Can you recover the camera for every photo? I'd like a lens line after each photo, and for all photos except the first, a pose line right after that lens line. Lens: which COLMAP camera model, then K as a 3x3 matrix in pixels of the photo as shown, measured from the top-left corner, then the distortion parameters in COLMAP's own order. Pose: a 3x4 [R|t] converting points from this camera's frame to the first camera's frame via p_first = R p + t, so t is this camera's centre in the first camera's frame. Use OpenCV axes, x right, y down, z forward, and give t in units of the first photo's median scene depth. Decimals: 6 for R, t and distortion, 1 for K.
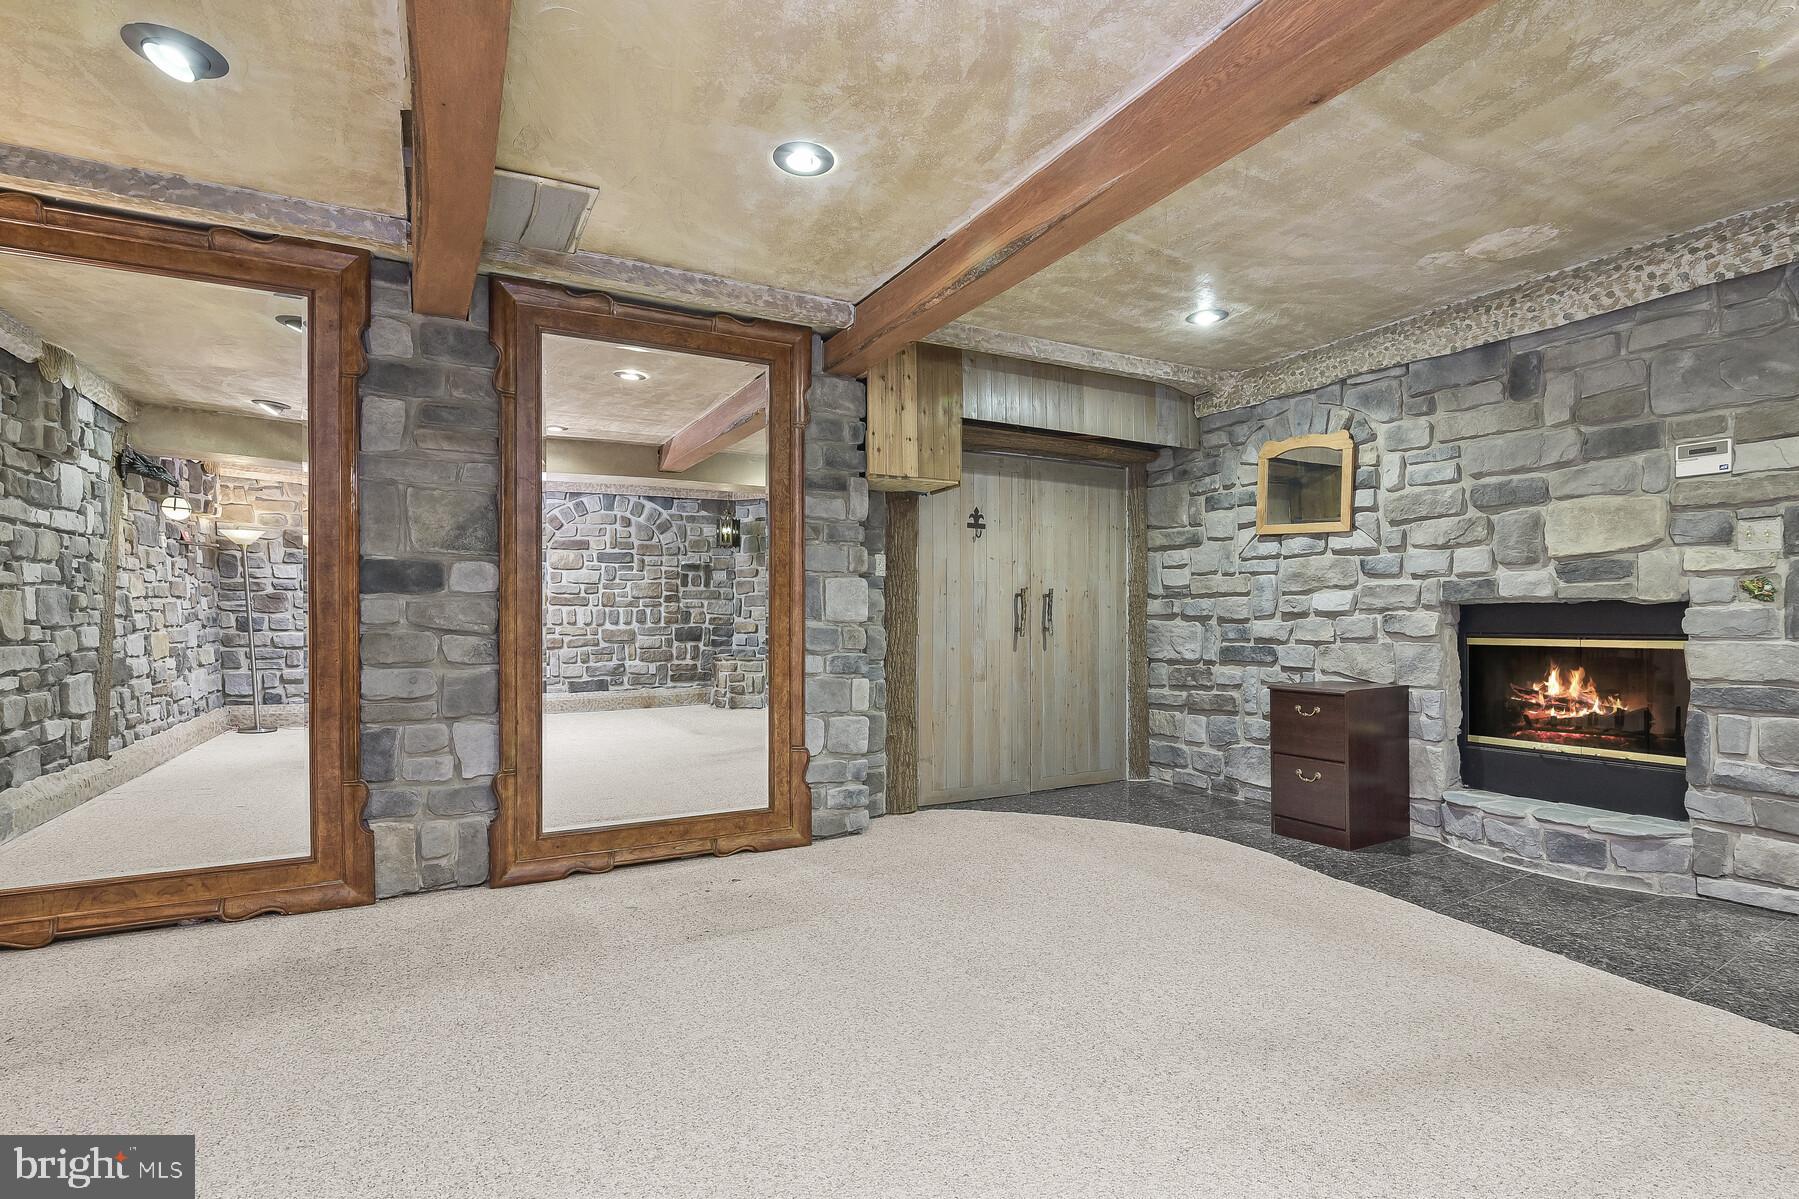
lens RADIAL K [[856.6, 0, 899.2], [0, 856.6, 616.8], [0, 0, 1]] dist [0.000947, -0.000277]
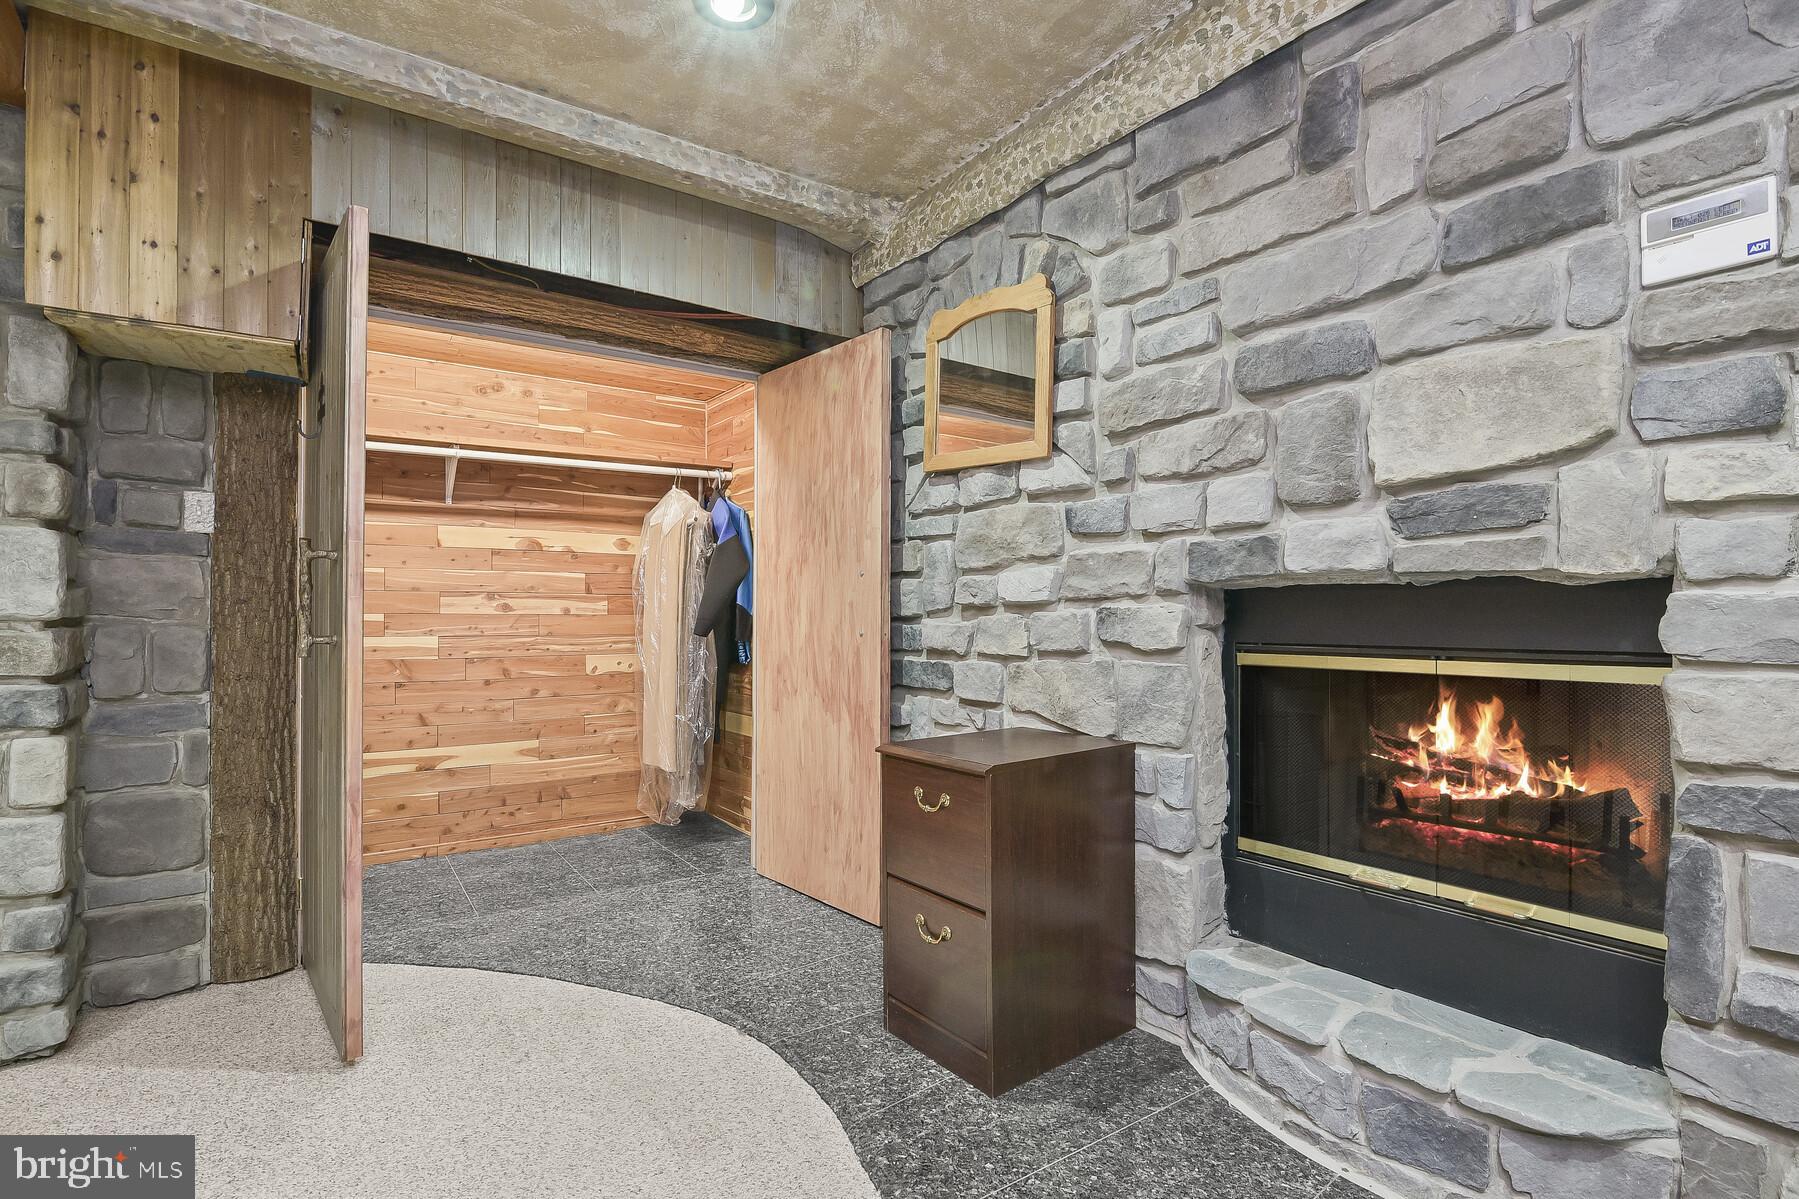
lens RADIAL K [[838.7, 0, 897.8], [0, 838.7, 610.4], [0, 0, 1]] dist [-0.016498, 0.000488]
pose [[0.994280, 0.003651, 0.106742, 0.420907], [-0.003269, 0.999988, -0.003752, 0.001258], [-0.106755, 0.003382, 0.994280, 0.537596]]
